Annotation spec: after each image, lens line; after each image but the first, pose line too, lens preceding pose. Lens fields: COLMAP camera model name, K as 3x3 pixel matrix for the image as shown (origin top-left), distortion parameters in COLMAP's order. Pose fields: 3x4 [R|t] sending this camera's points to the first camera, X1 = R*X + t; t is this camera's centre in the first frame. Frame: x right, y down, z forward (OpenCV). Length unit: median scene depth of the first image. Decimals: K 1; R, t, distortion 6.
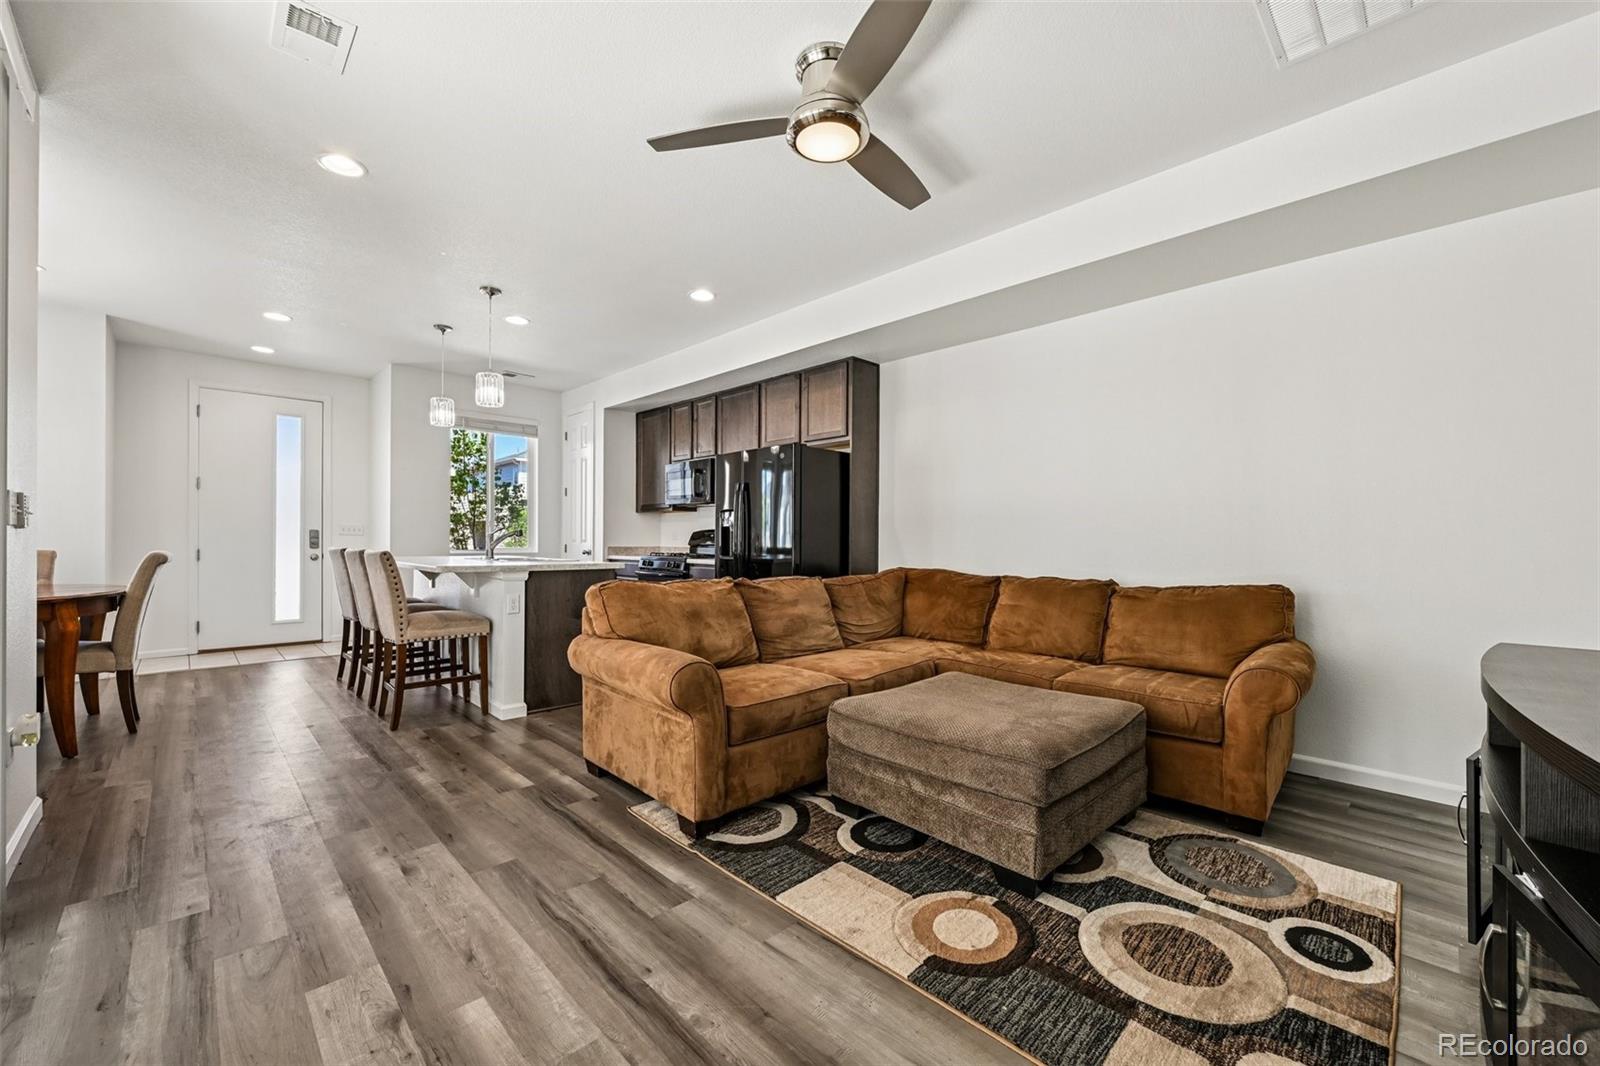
lens RADIAL K [[625.9, 0, 804.1], [0, 625.9, 536.7], [0, 0, 1]] dist [-0.001076, 0.000078]
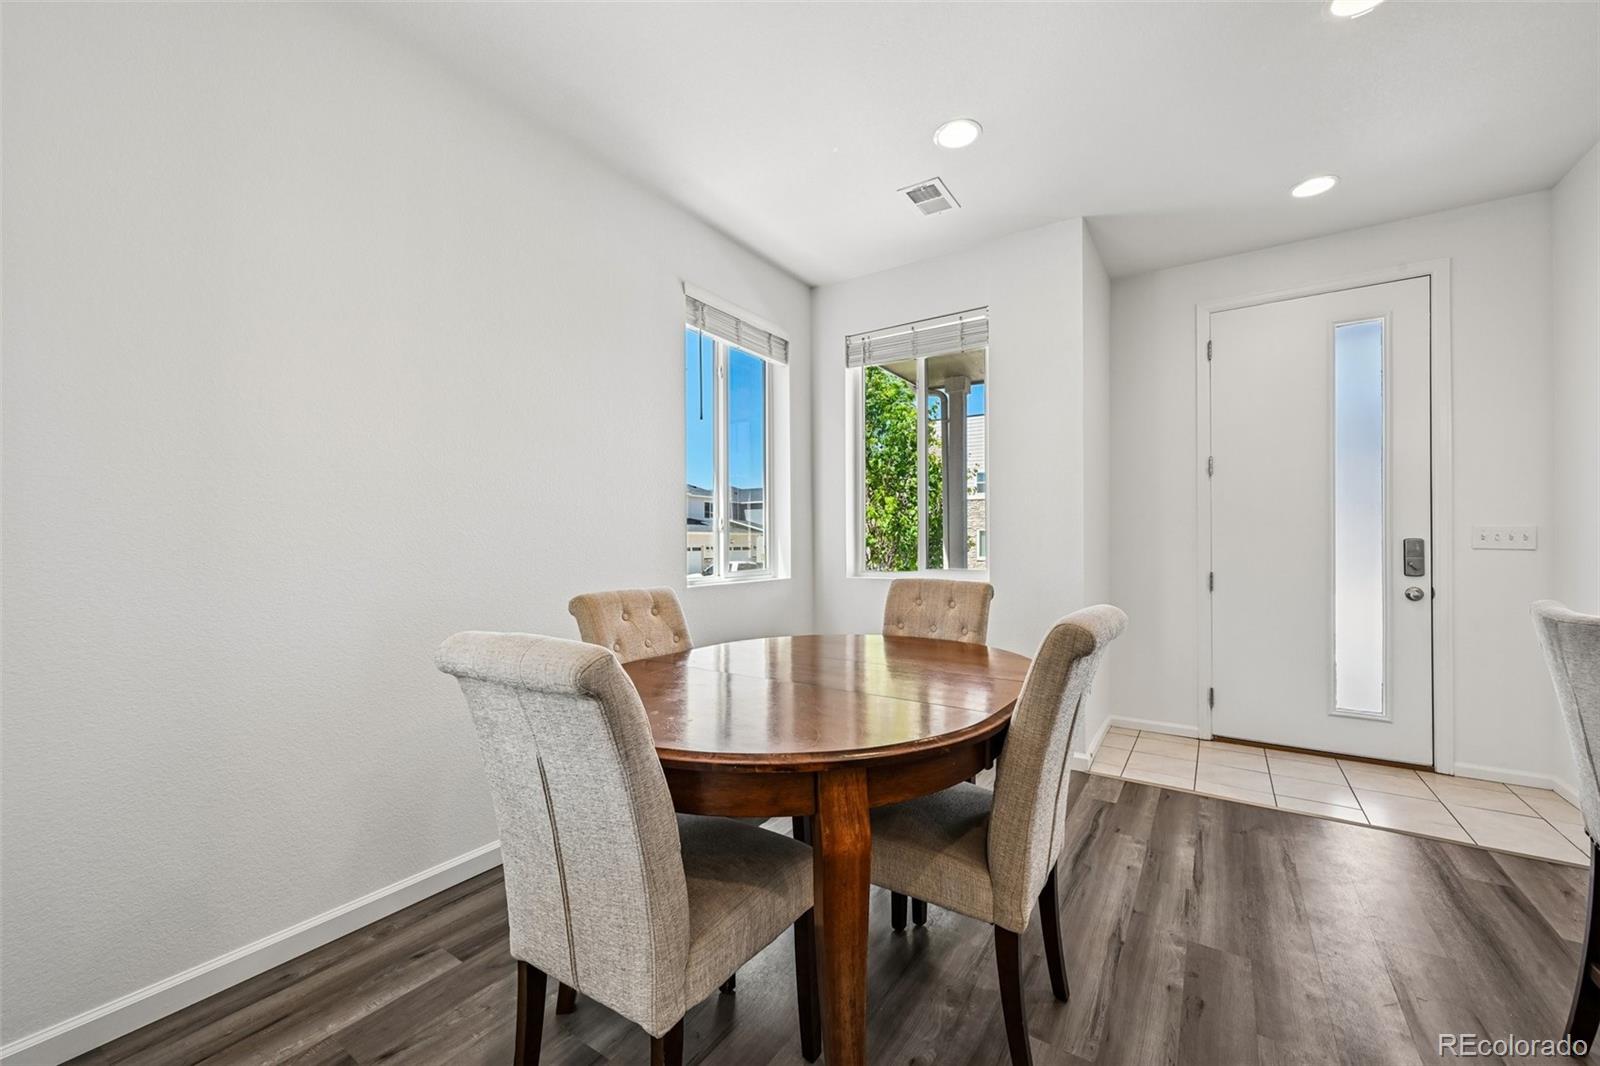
lens RADIAL K [[625.9, 0, 803.2], [0, 625.9, 542.5], [0, 0, 1]] dist [-0.001076, 0.000078]
pose [[0.201288, -0.003528, -0.979526, -0.770677], [0.007935, 0.999967, -0.001971, -0.021733], [0.979500, -0.007375, 0.201309, 0.834959]]
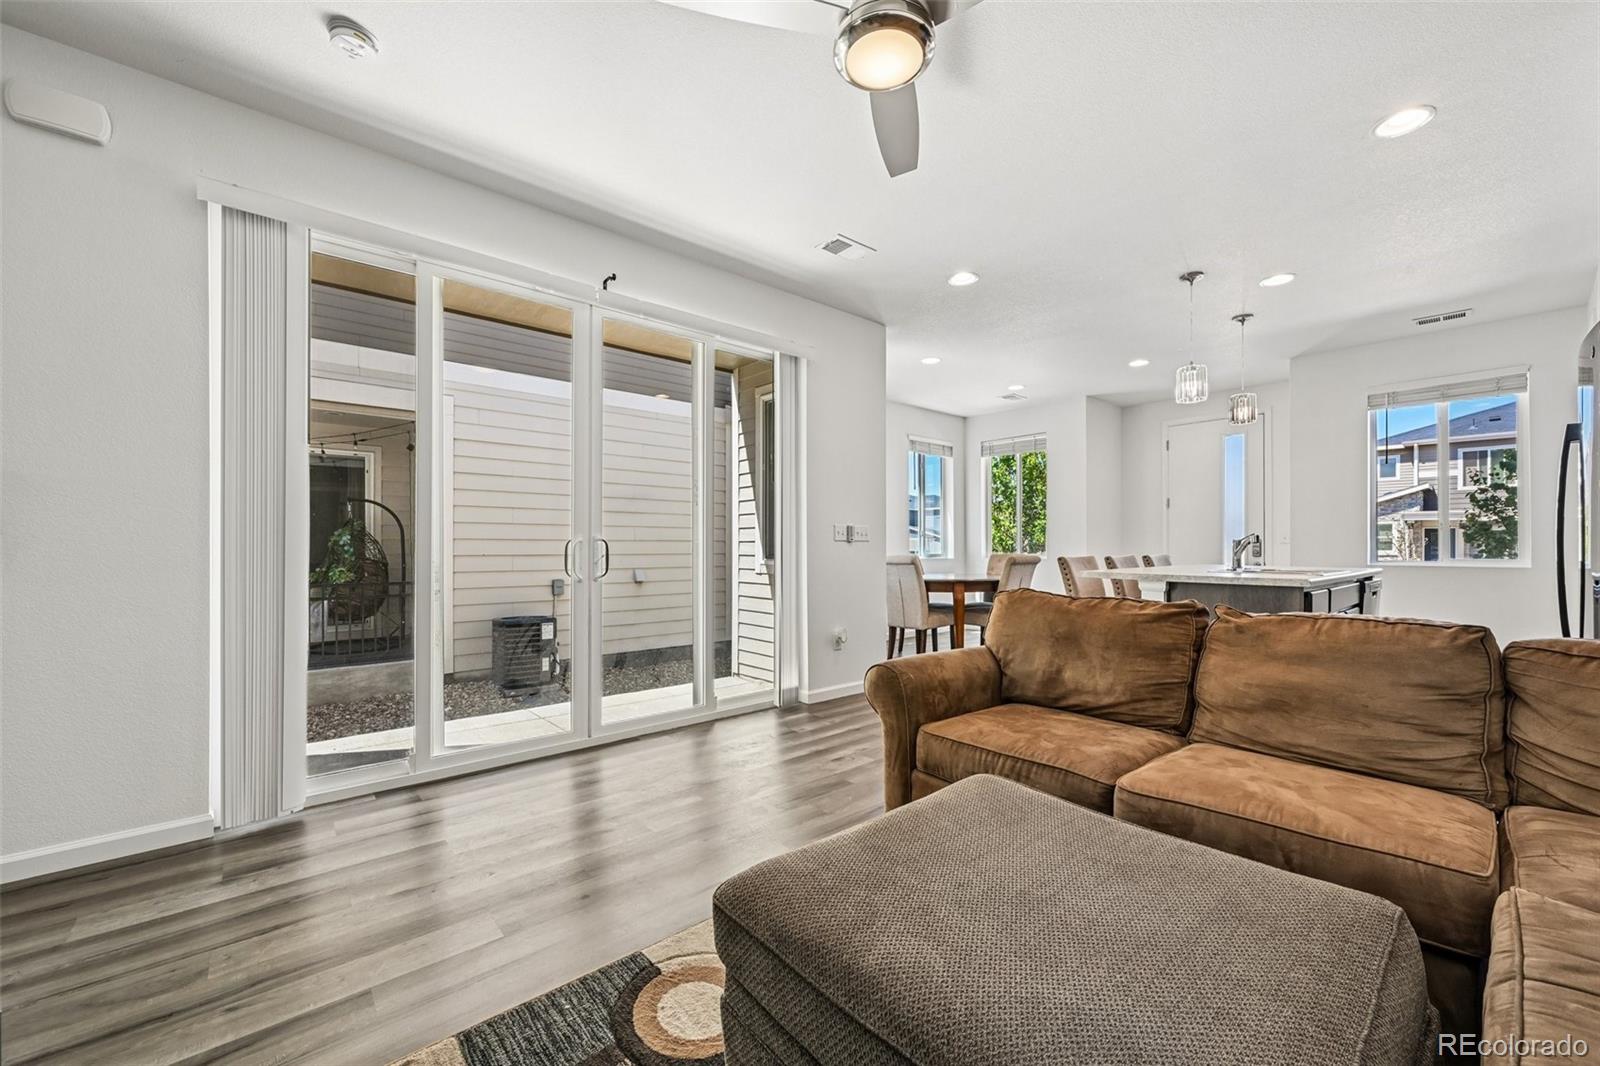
lens RADIAL K [[625.9, 0, 807.7], [0, 625.9, 543.1], [0, 0, 1]] dist [-0.001076, 0.000078]
pose [[-0.066403, -0.011208, -0.997730, 0.571886], [0.002957, 0.999930, -0.011429, 0.009605], [0.997789, -0.003709, -0.066365, 0.637280]]
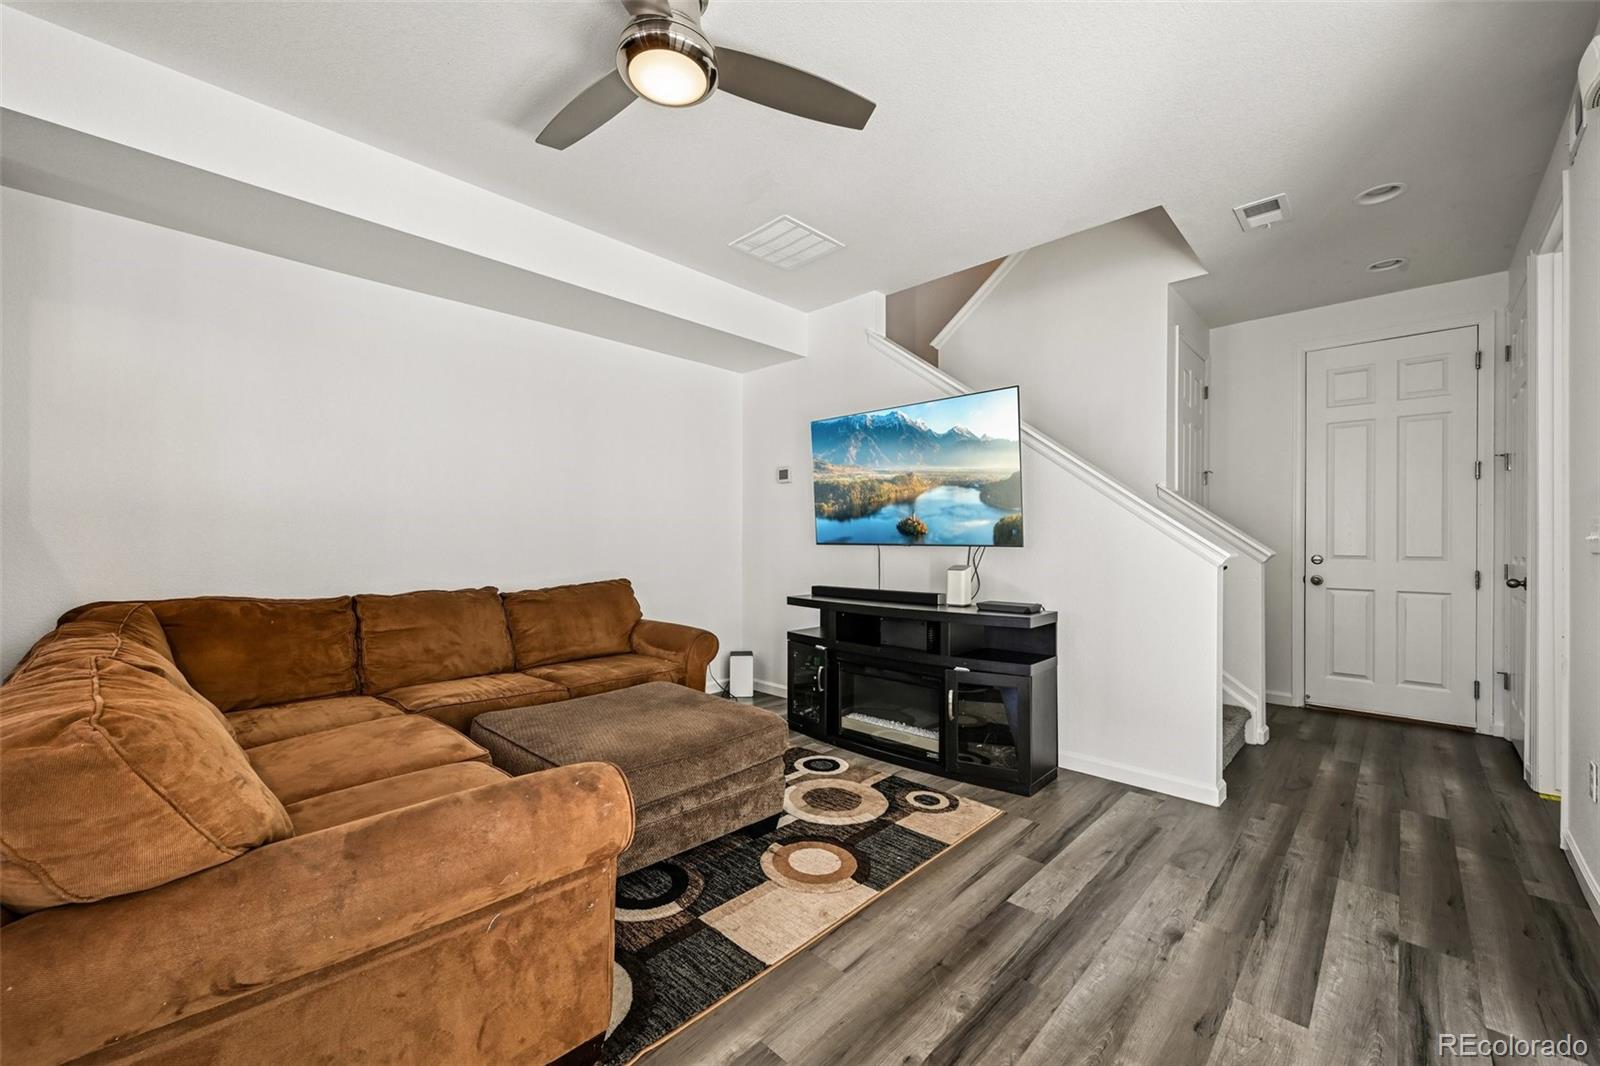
lens RADIAL K [[625.9, 0, 805.9], [0, 625.9, 536.2], [0, 0, 1]] dist [-0.001076, 0.000078]
pose [[-0.027517, -0.000652, 0.999621, -0.533238], [-0.008951, 0.999960, 0.000406, -0.016816], [-0.999581, -0.008936, -0.027522, 0.560364]]
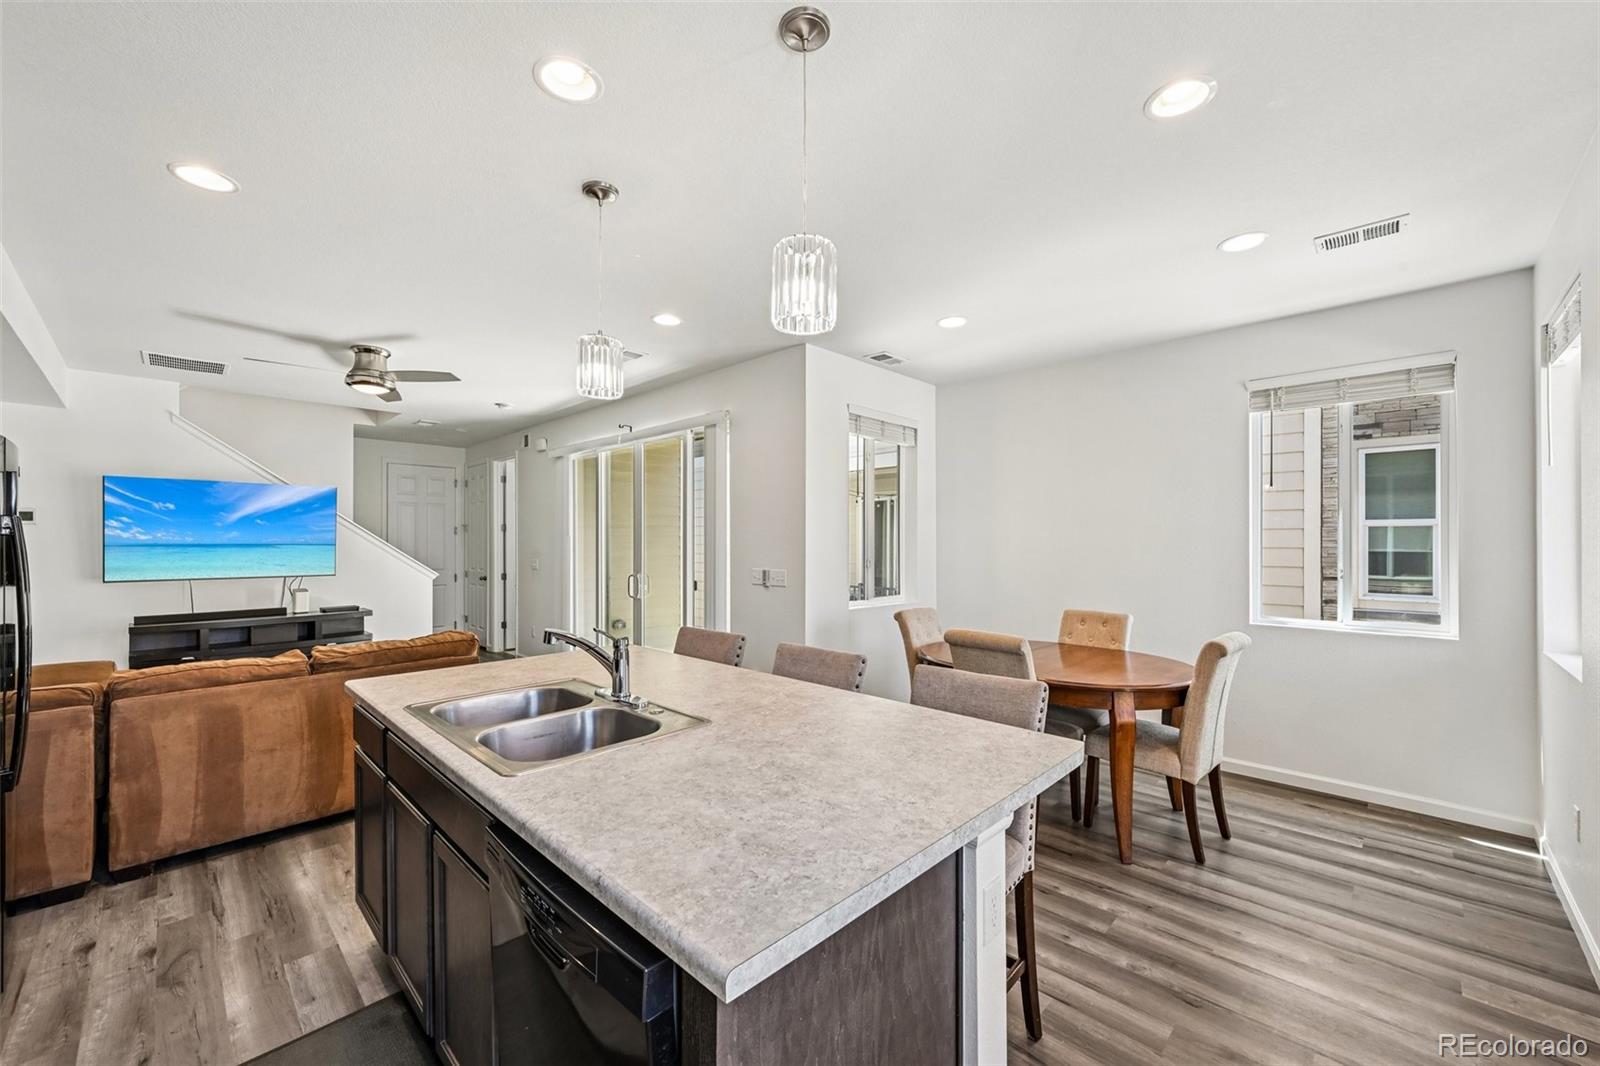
lens RADIAL K [[625.9, 0, 802.0], [0, 625.9, 537.1], [0, 0, 1]] dist [-0.001076, 0.000078]
pose [[-0.999846, -0.006181, -0.016435, -0.860733], [-0.005987, 0.999912, -0.011827, -0.098866], [0.016507, -0.011726, -0.999795, 1.991989]]
